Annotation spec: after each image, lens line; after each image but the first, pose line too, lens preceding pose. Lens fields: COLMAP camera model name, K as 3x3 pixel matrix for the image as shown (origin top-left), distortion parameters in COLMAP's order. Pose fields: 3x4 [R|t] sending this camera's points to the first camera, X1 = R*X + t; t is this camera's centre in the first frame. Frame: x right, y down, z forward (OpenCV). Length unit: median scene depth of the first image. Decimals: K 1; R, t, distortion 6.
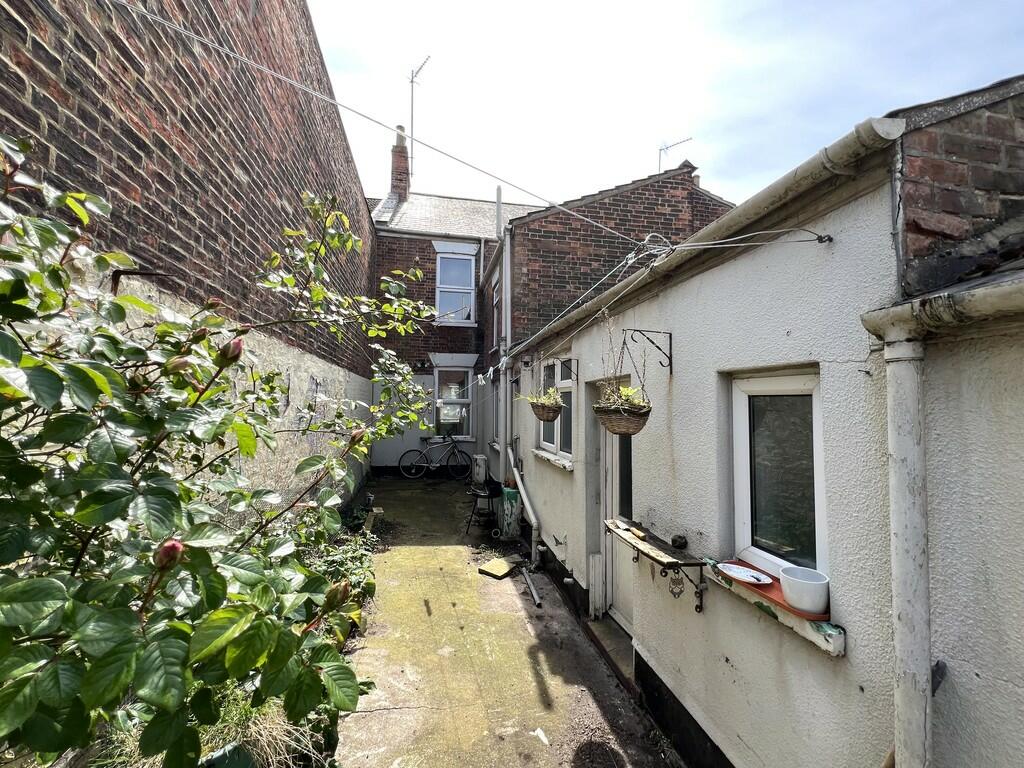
lens RADIAL K [[410.6, 0, 512.0], [0, 410.6, 384.0], [0, 0, 1]] dist [-0.000317, -0.000131]
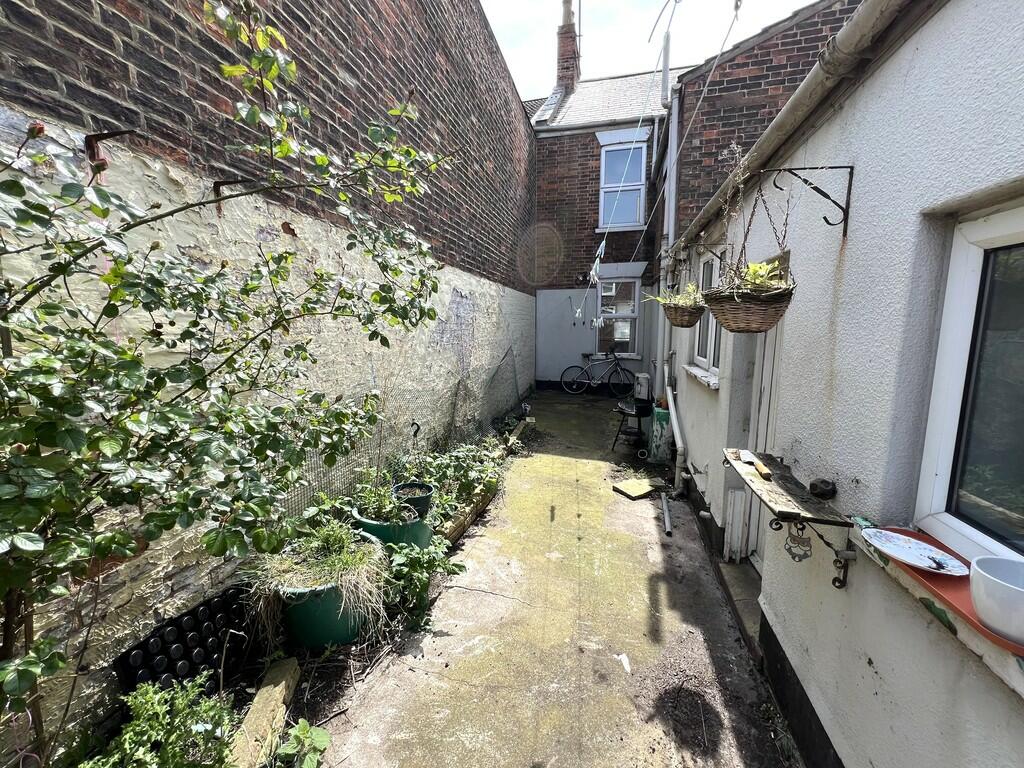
lens RADIAL K [[410.6, 0, 512.0], [0, 410.6, 384.0], [0, 0, 1]] dist [-0.000317, -0.000131]
pose [[0.902289, 0.049654, -0.428262, 0.137654], [0.032983, 0.982485, 0.183402, 0.043126], [0.429868, -0.179607, 0.884848, 0.123877]]
